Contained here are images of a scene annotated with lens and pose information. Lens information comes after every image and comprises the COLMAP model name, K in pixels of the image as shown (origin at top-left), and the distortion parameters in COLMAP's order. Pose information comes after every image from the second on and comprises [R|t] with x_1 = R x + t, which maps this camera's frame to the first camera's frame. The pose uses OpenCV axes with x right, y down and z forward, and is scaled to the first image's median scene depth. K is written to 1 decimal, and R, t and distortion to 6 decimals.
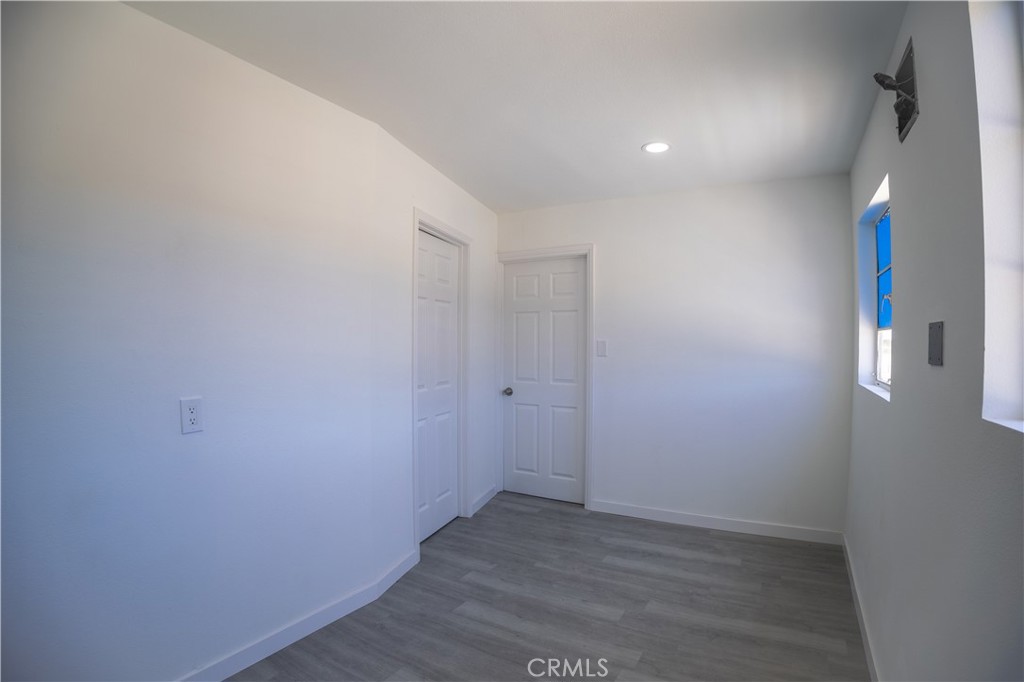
lens RADIAL K [[502.0, 0, 511.4], [0, 502.0, 349.9], [0, 0, 1]] dist [-0.164994, 0.044568]
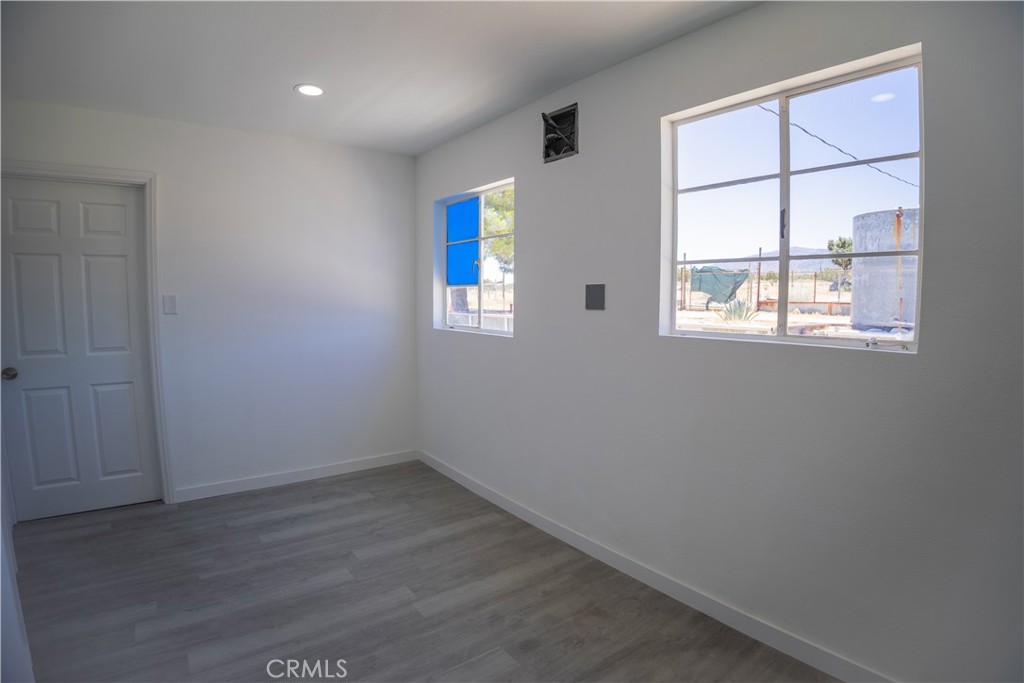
lens RADIAL K [[499.0, 0, 534.3], [0, 499.0, 339.1], [0, 0, 1]] dist [-0.157058, 0.035788]
pose [[0.353274, -0.072270, 0.932724, -0.367033], [0.005777, 0.997161, 0.075075, 0.000897], [-0.935502, -0.021134, 0.352688, 0.216981]]
